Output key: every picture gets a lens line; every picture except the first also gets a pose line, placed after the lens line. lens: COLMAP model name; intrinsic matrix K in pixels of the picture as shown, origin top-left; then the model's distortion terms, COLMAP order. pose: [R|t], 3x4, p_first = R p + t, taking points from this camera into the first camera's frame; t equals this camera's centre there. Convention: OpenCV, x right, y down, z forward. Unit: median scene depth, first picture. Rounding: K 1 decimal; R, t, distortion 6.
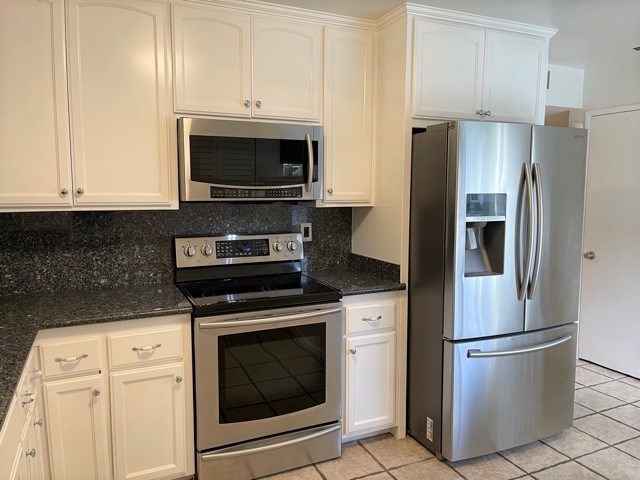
lens RADIAL K [[477.9, 0, 321.7], [0, 477.9, 236.0], [0, 0, 1]] dist [0.013992, -0.006040]
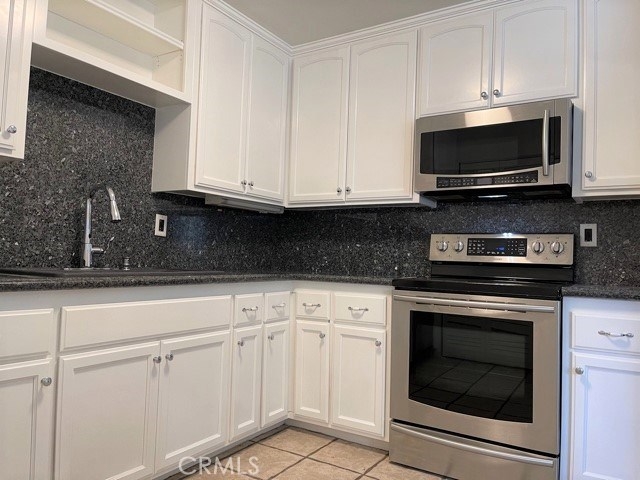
lens RADIAL K [[477.9, 0, 319.2], [0, 477.9, 242.9], [0, 0, 1]] dist [0.013992, -0.006040]
pose [[0.538685, -0.009717, -0.842451, 0.497083], [-0.113090, 0.990050, -0.083732, 0.152191], [0.834883, 0.140377, 0.532226, 0.220776]]
